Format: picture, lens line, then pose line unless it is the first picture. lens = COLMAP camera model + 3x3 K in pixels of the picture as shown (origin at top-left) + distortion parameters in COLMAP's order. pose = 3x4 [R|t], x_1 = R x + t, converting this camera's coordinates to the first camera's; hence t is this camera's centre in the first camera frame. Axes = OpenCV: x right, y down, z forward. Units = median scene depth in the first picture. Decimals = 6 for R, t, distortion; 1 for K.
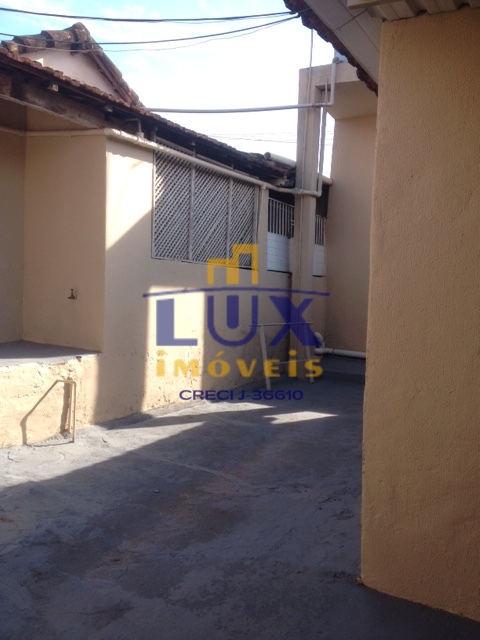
lens RADIAL K [[603.2, 0, 246.4], [0, 603.2, 319.9], [0, 0, 1]] dist [0.094067, -0.155328]
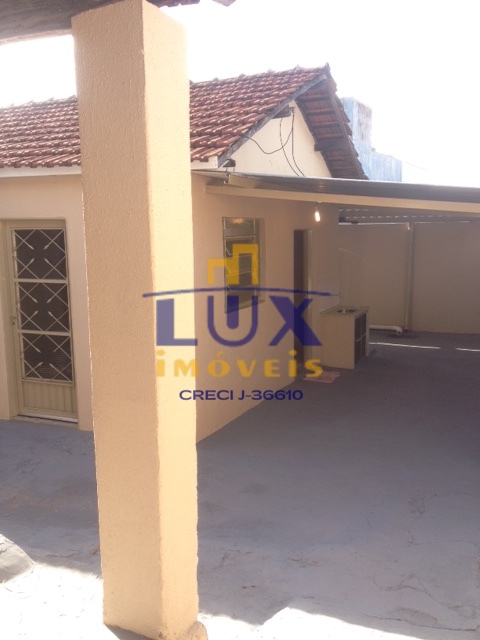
lens RADIAL K [[603.2, 0, 246.4], [0, 603.2, 319.9], [0, 0, 1]] dist [0.094067, -0.155328]
pose [[-0.070402, -0.175083, 0.982033, -0.962688], [0.062325, 0.981781, 0.179506, -0.184267], [-0.995570, 0.073843, -0.058207, 0.501154]]
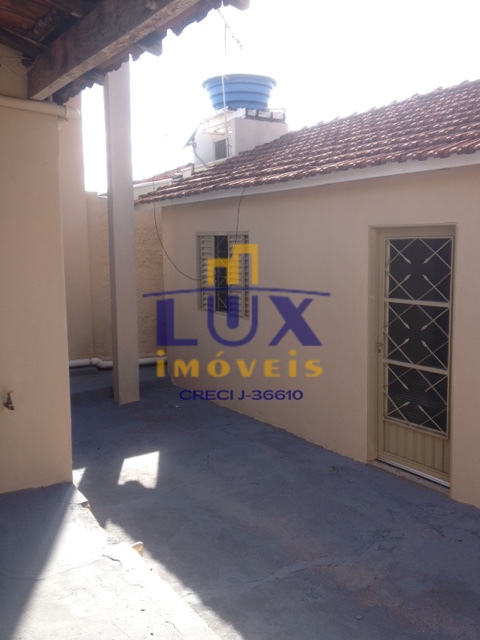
lens RADIAL K [[603.2, 0, 246.4], [0, 603.2, 319.9], [0, 0, 1]] dist [0.094067, -0.155328]
pose [[0.478510, -0.143969, 0.866199, -0.708724], [0.072337, 0.989577, 0.124514, -0.181836], [-0.875097, 0.003077, 0.483937, 0.599276]]
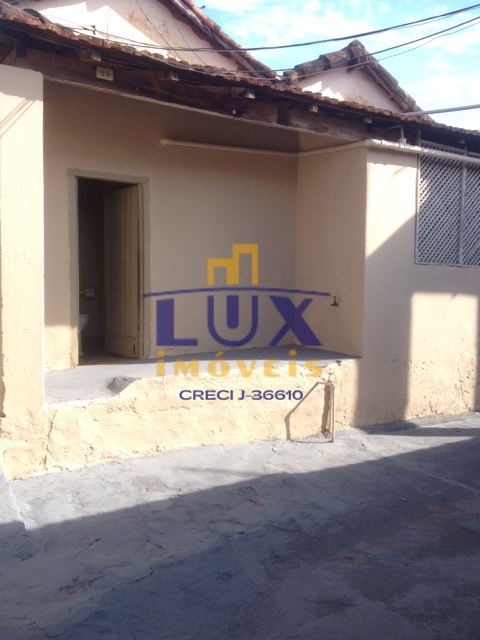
lens RADIAL K [[603.2, 0, 246.4], [0, 603.2, 319.9], [0, 0, 1]] dist [0.094067, -0.155328]
pose [[0.888835, 0.004651, -0.458203, 0.061512], [-0.010443, 0.999894, -0.010110, 0.002019], [0.458108, 0.013771, 0.888790, -0.000724]]
